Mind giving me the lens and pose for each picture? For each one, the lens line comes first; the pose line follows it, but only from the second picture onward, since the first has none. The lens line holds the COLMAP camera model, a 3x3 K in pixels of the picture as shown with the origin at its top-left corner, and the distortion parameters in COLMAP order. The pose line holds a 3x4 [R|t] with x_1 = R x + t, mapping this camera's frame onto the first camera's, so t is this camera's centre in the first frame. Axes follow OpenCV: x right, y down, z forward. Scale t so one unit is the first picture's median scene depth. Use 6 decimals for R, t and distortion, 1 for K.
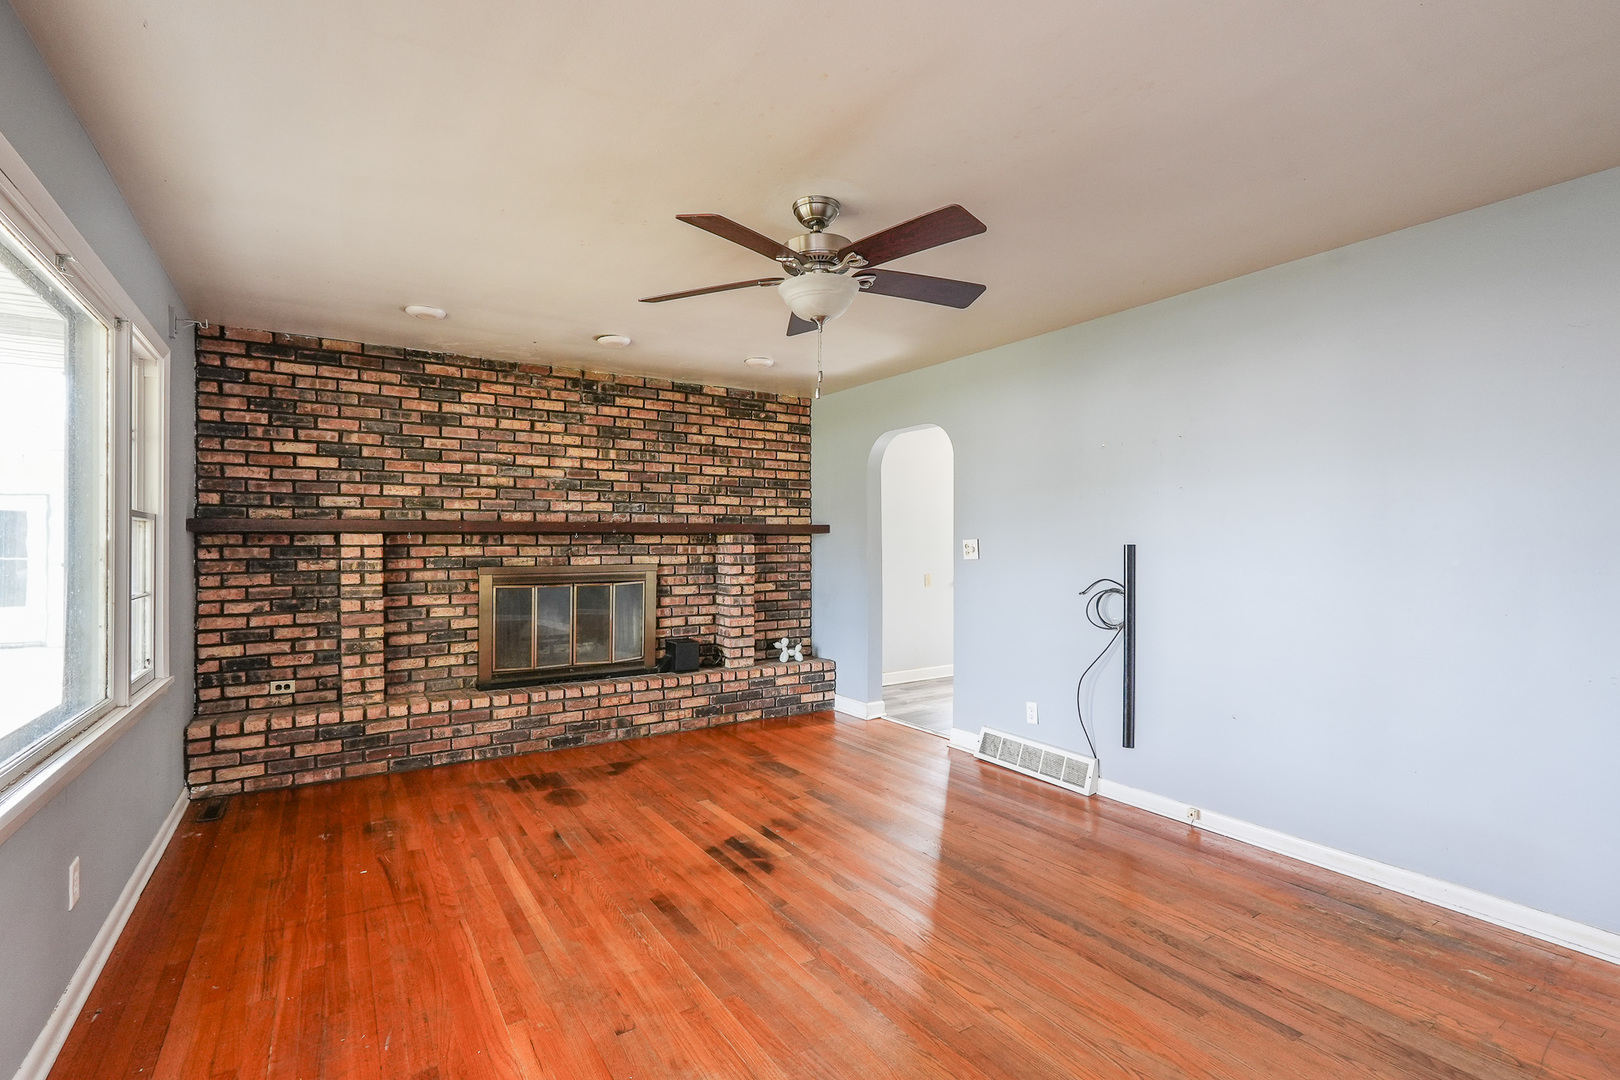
lens RADIAL K [[739.5, 0, 807.2], [0, 739.5, 539.8], [0, 0, 1]] dist [-0.020009, 0.010101]
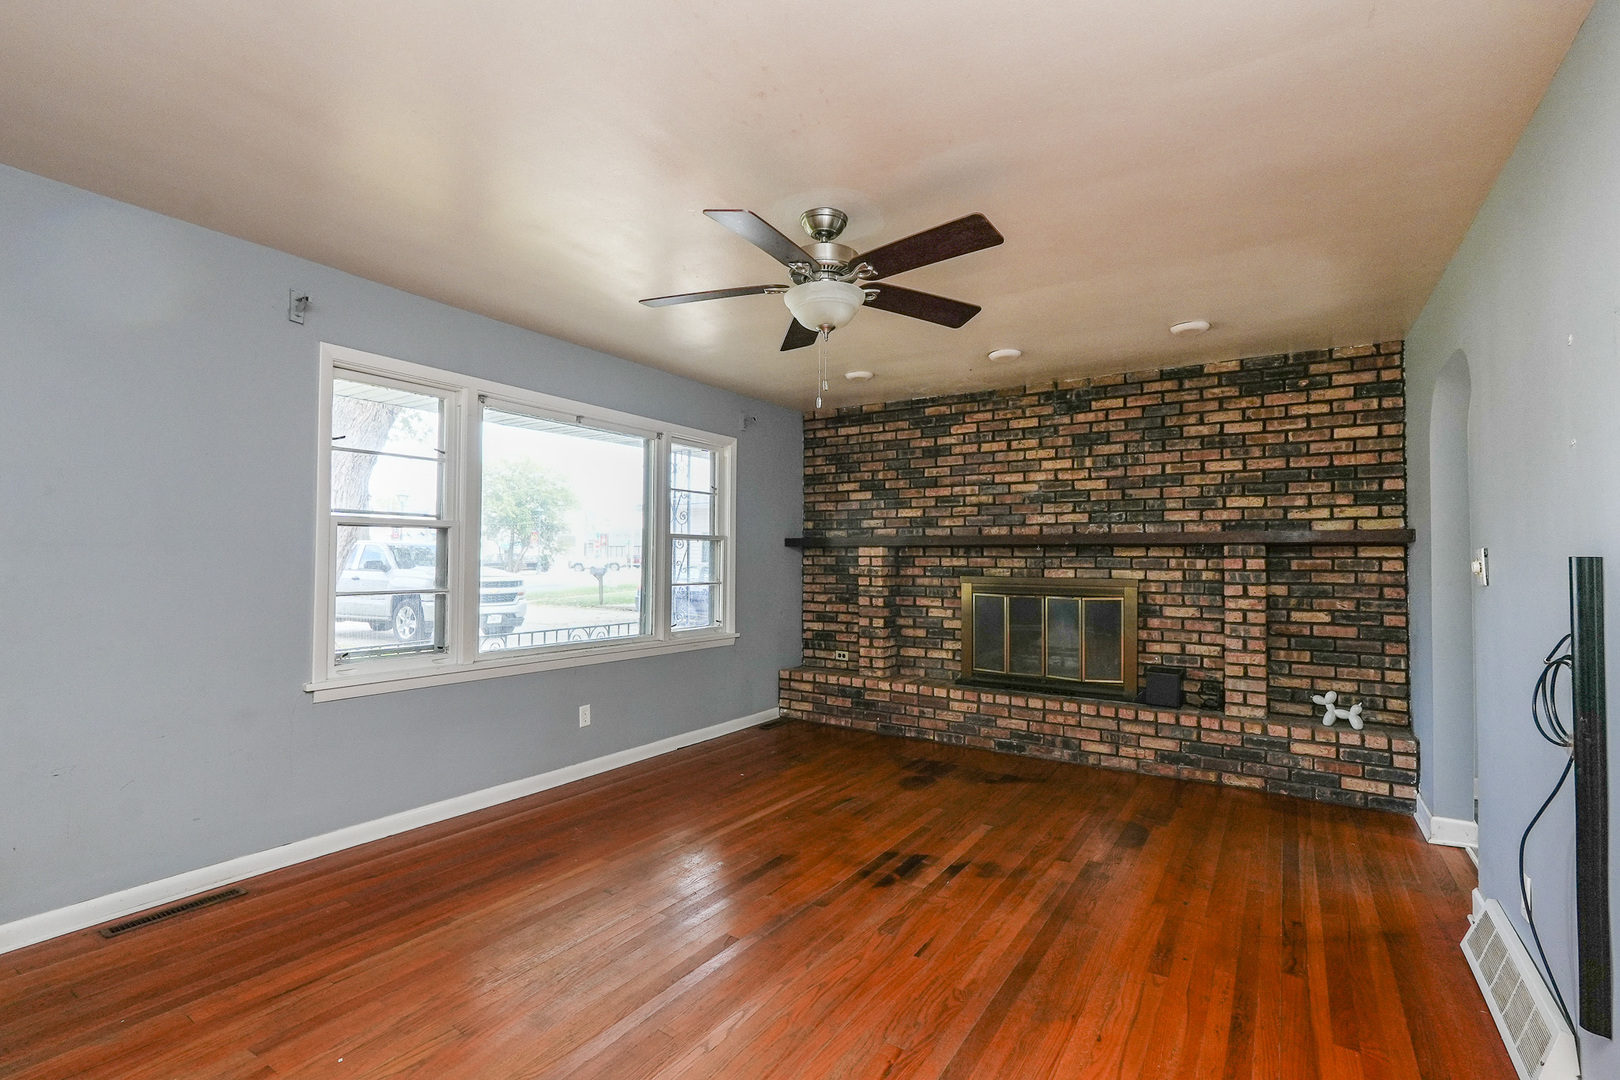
lens RADIAL K [[739.5, 0, 807.2], [0, 739.5, 539.8], [0, 0, 1]] dist [-0.020009, 0.010101]
pose [[0.400520, -0.017869, -0.916114, 0.514001], [-0.003466, 0.999773, -0.021017, 0.005937], [0.916282, 0.011593, 0.400367, 0.323648]]
